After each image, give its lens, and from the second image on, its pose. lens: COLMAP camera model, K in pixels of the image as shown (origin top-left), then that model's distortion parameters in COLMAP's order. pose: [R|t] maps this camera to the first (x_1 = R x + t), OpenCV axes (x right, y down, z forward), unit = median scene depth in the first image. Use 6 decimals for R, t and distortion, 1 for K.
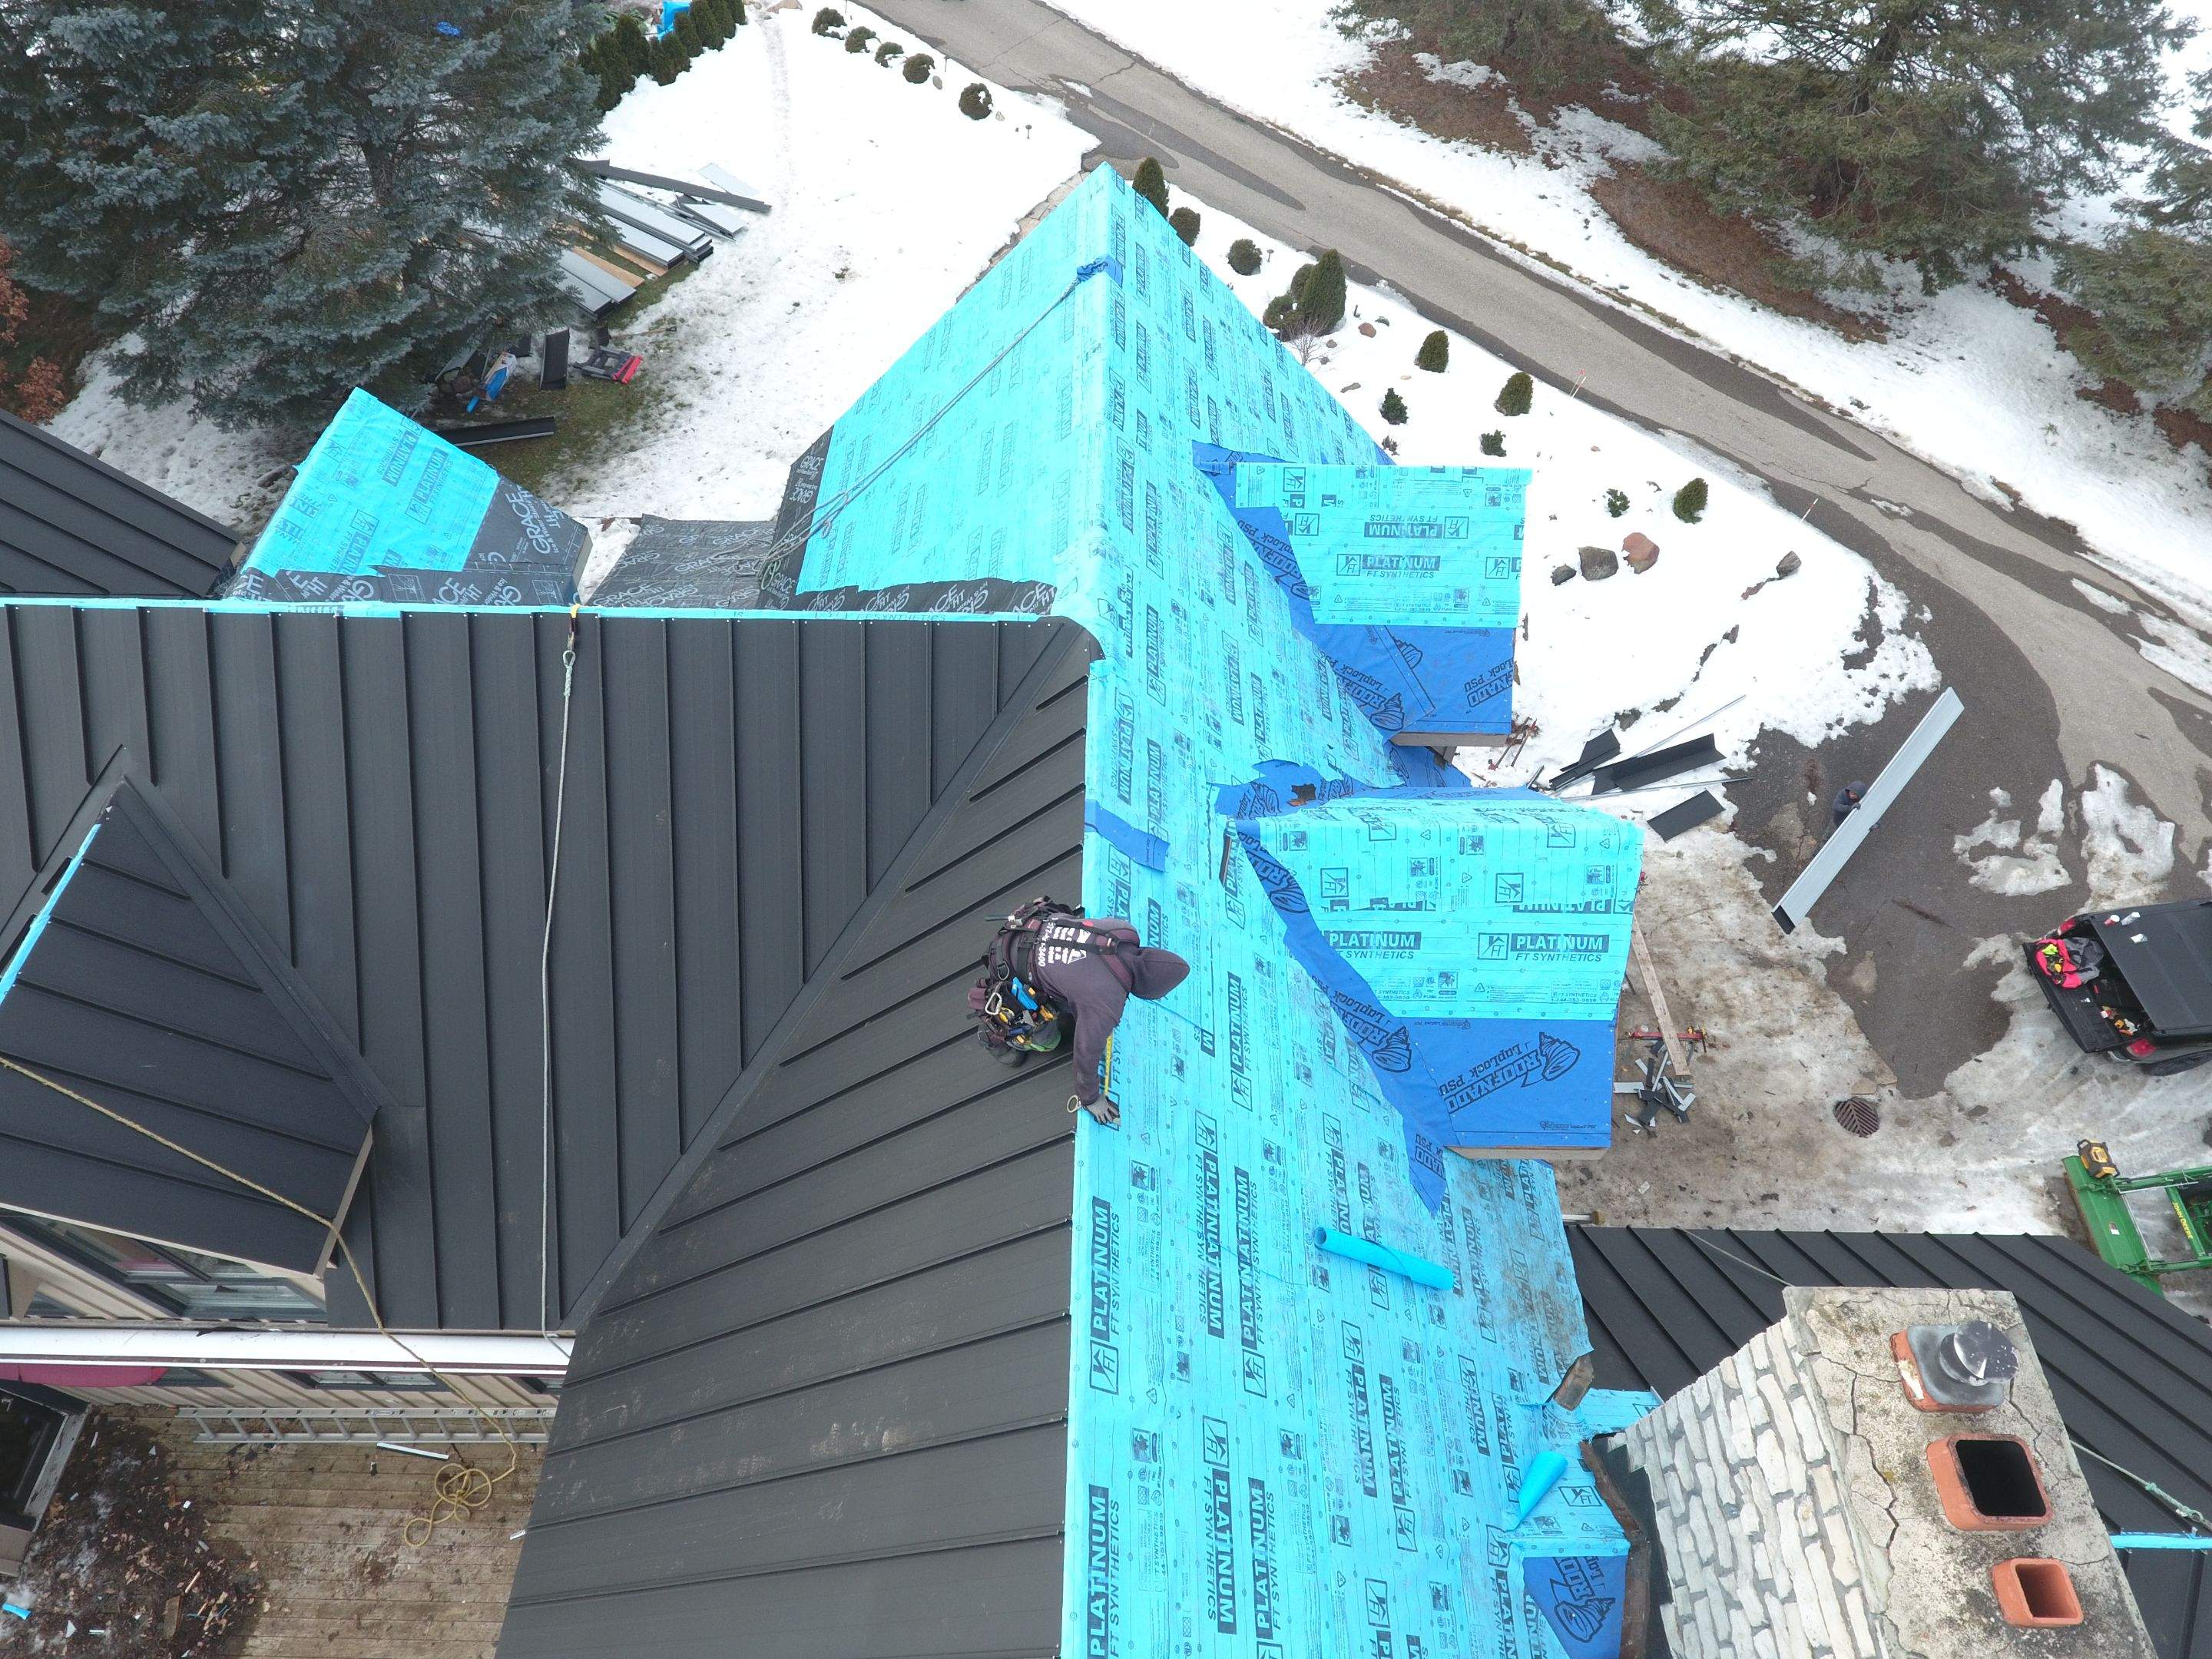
lens RADIAL K [[1296.7, 0, 1088.2], [0, 1296.7, 819.5], [0, 0, 1]] dist [-0.003535, 0.000069]
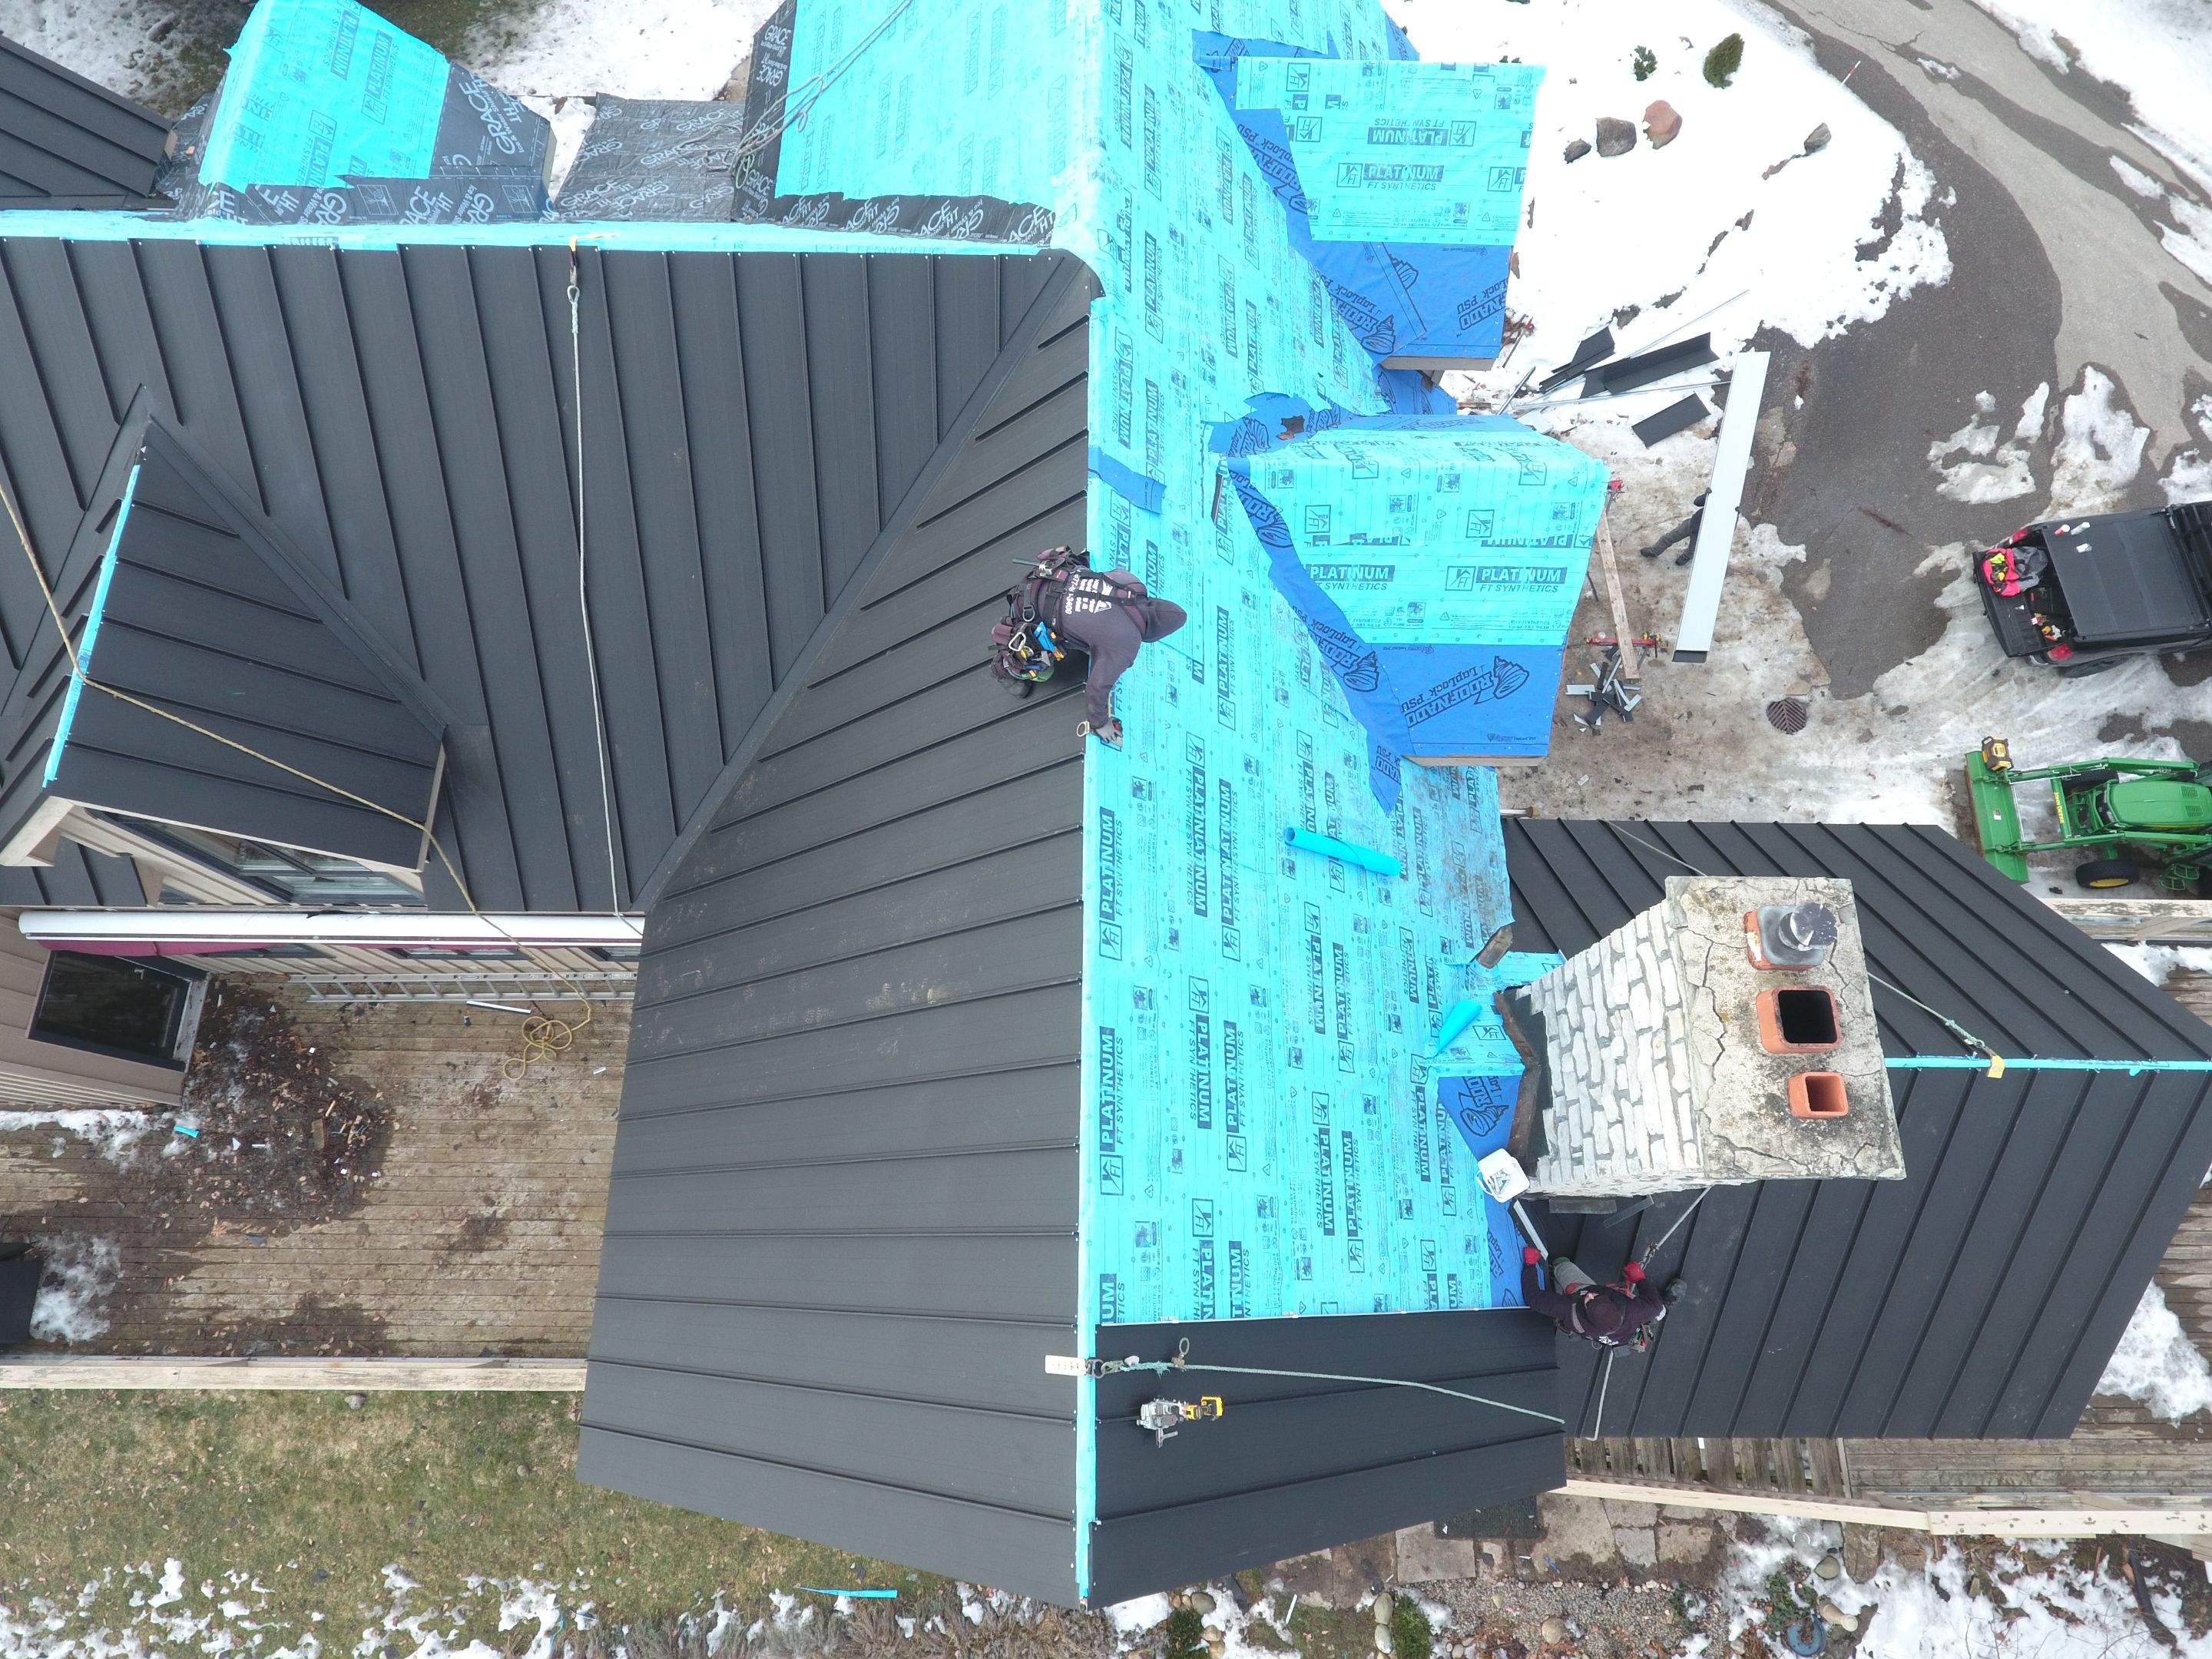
lens RADIAL K [[1296.7, 0, 1086.1], [0, 1296.7, 819.6], [0, 0, 1]] dist [-0.003535, 0.000069]
pose [[0.999827, -0.005517, 0.017746, -0.009751], [-0.000221, 0.951320, 0.308205, -0.020168], [-0.018582, -0.308156, 0.951154, -0.041315]]
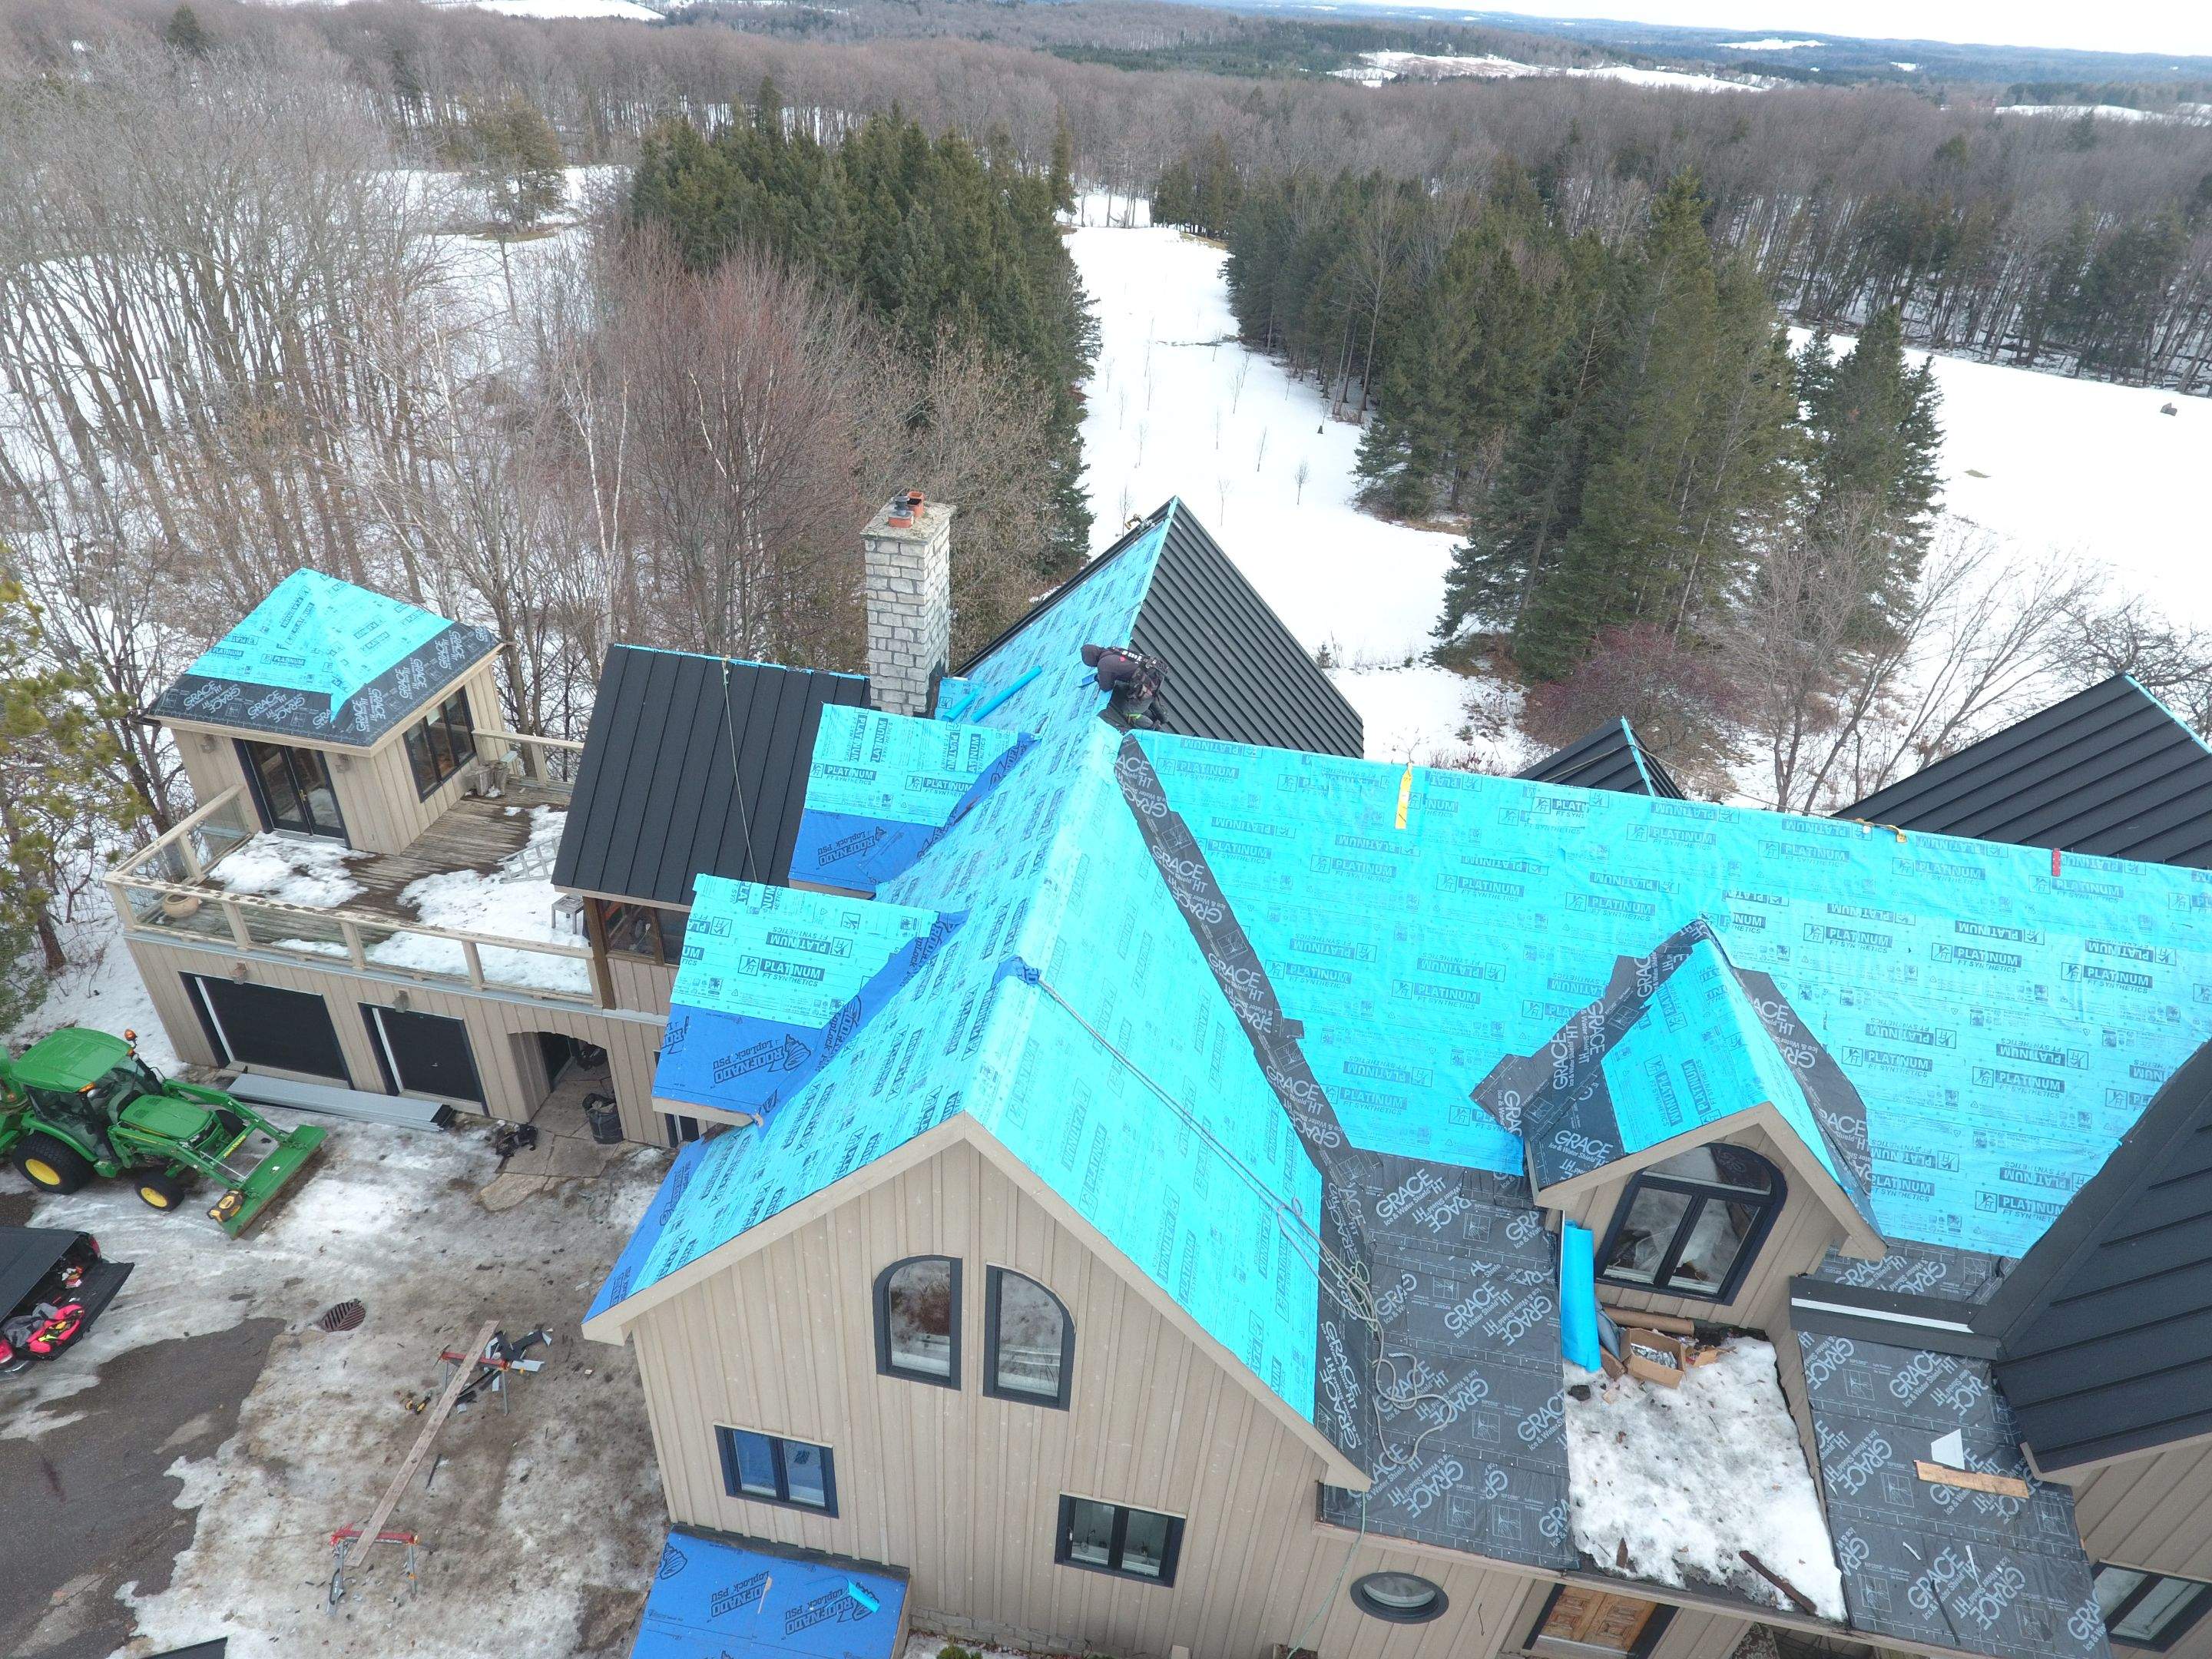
lens RADIAL K [[1296.7, 0, 1083.2], [0, 1296.7, 821.1], [0, 0, 1]] dist [-0.003535, 0.000069]
pose [[-0.986444, -0.135340, 0.092800, -0.066079], [0.083232, 0.074733, 0.993724, -0.815909], [-0.141426, 0.987977, -0.062455, 0.550187]]
